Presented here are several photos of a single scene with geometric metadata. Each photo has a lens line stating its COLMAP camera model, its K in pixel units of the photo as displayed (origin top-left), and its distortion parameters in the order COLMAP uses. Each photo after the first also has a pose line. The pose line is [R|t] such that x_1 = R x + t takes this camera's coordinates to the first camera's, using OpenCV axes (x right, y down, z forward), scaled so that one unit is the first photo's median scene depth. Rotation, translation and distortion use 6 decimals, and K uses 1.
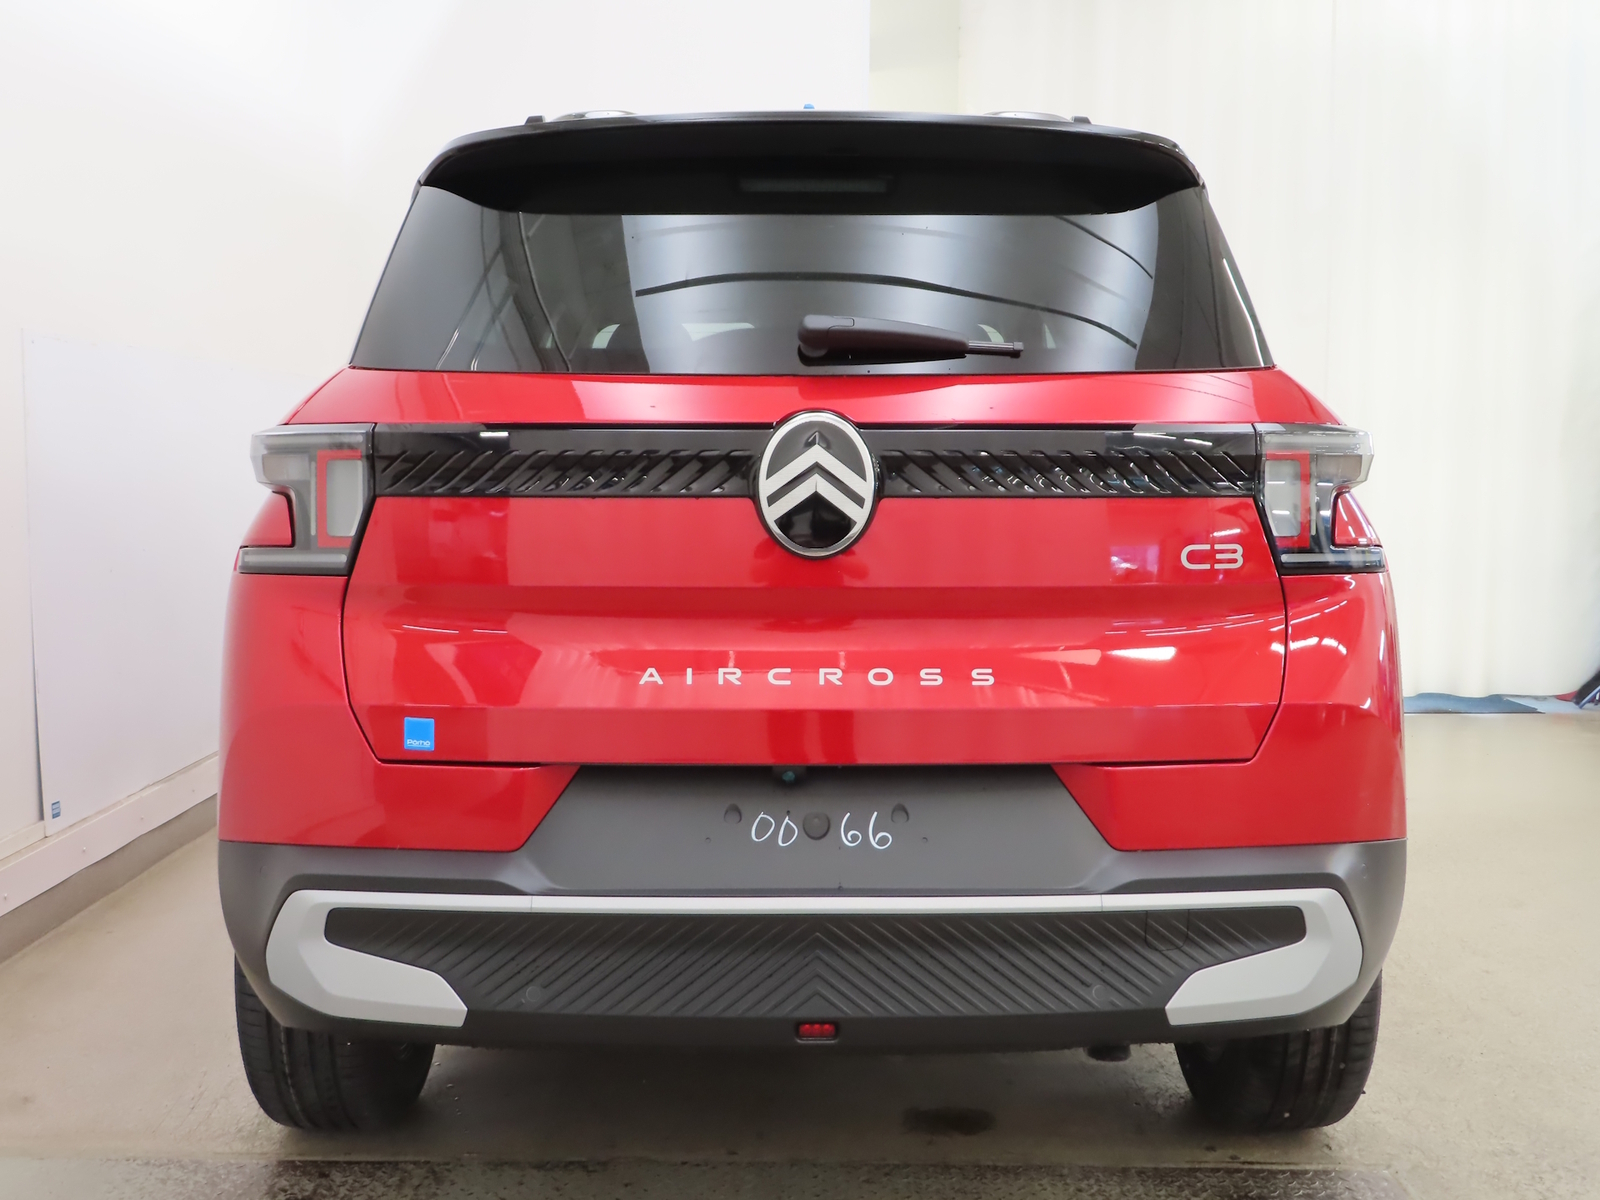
lens RADIAL K [[1854.3, 0, 800.0], [0, 1854.3, 600.0], [0, 0, 1]] dist [0.015268, -0.010265]
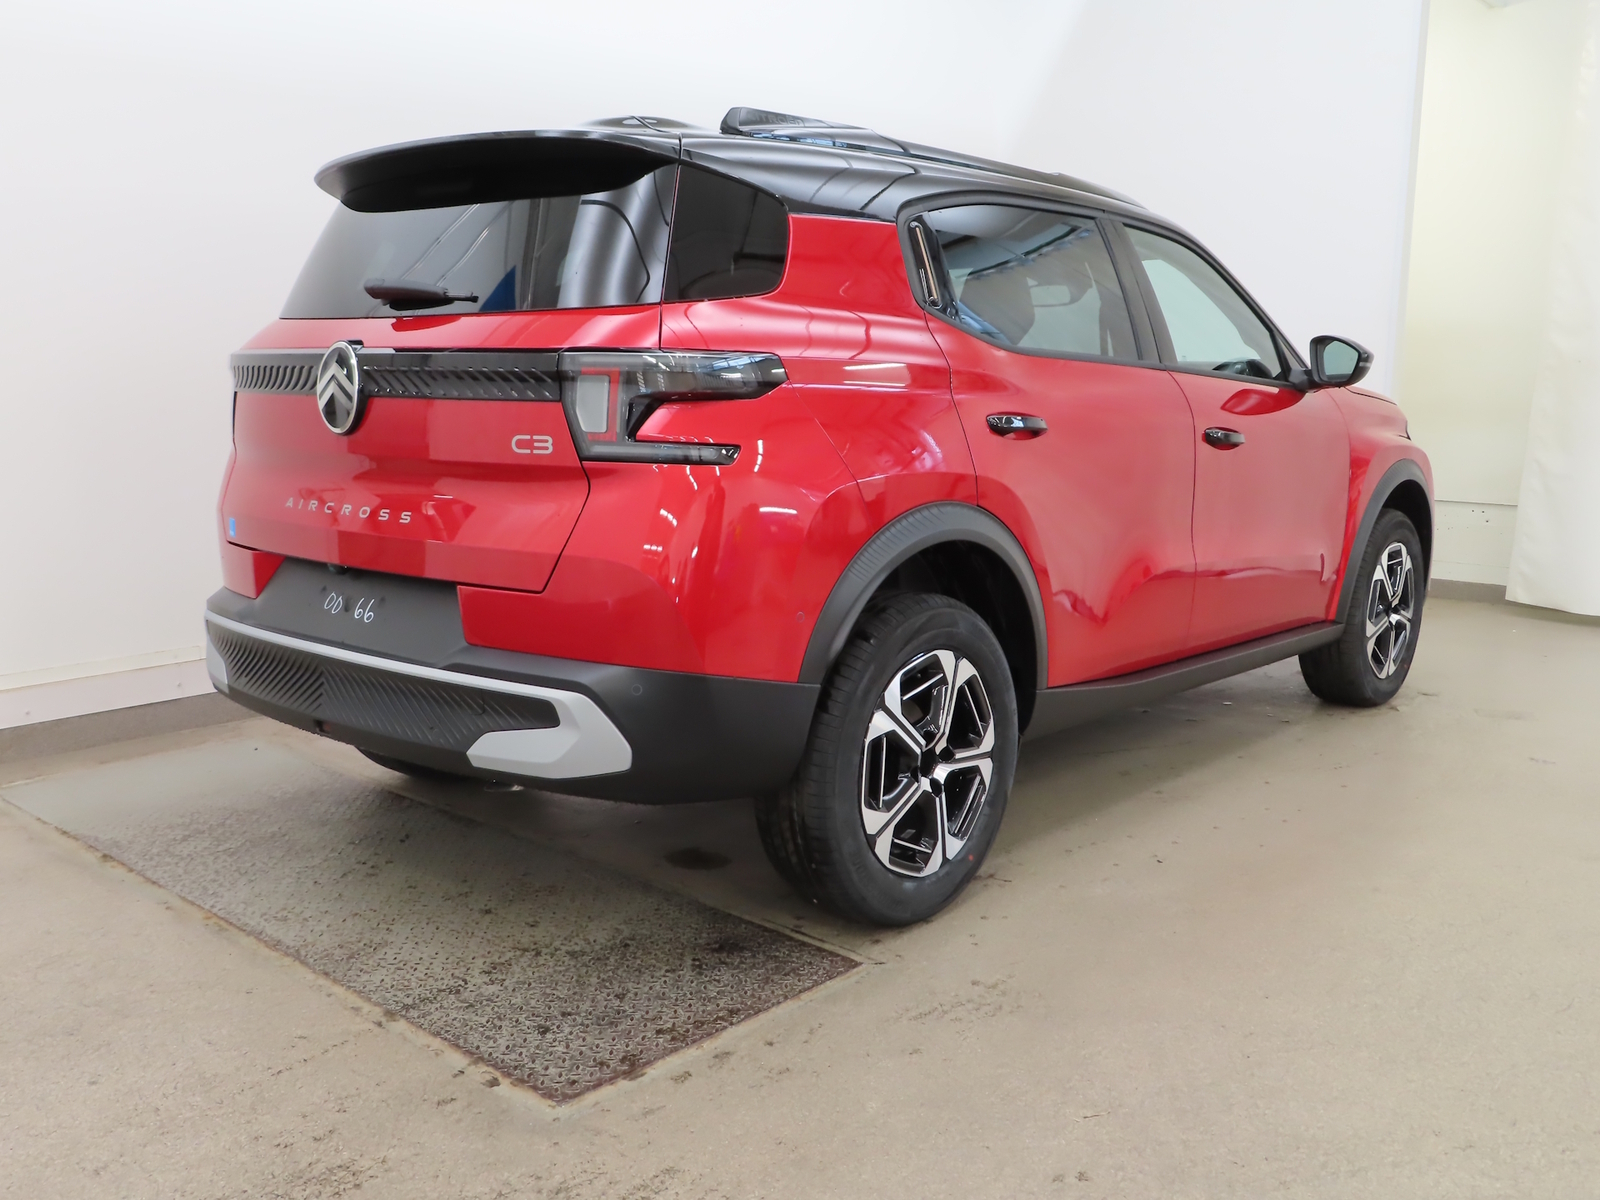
lens RADIAL K [[1533.9, 0, 800.0], [0, 1533.9, 600.0], [0, 0, 1]] dist [0.008296, 0.001857]
pose [[0.730948, 0.107081, -0.673980, 1.150208], [-0.061433, 0.993928, 0.091287, -0.024613], [0.679662, -0.025321, 0.733088, 0.289869]]
